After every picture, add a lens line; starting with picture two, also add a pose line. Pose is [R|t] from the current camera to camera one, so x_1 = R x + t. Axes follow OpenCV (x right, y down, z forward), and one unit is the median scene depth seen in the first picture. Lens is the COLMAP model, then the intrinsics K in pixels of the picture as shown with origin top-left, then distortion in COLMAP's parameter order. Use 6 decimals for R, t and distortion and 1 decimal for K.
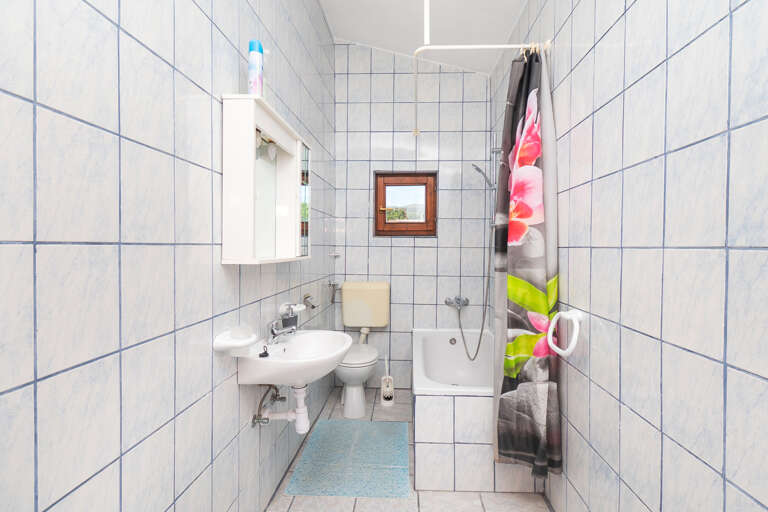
lens RADIAL K [[347.1, 0, 384.0], [0, 347.1, 256.0], [0, 0, 1]] dist [0.000266, 0.000147]
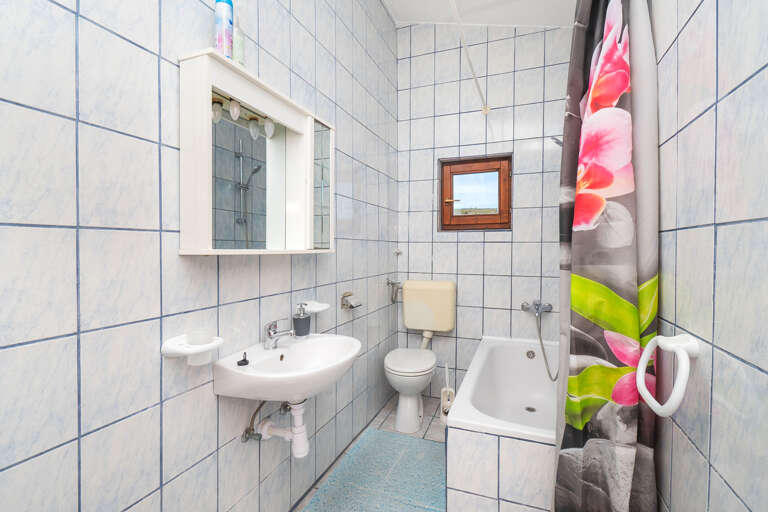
lens RADIAL K [[334.6, 0, 384.0], [0, 334.6, 256.0], [0, 0, 1]] dist [-0.004233, -0.000793]
pose [[0.958306, 0.001217, -0.285742, 0.170870], [-0.001348, 0.999999, -0.000261, 0.017880], [0.285741, 0.000635, 0.958307, 0.243170]]
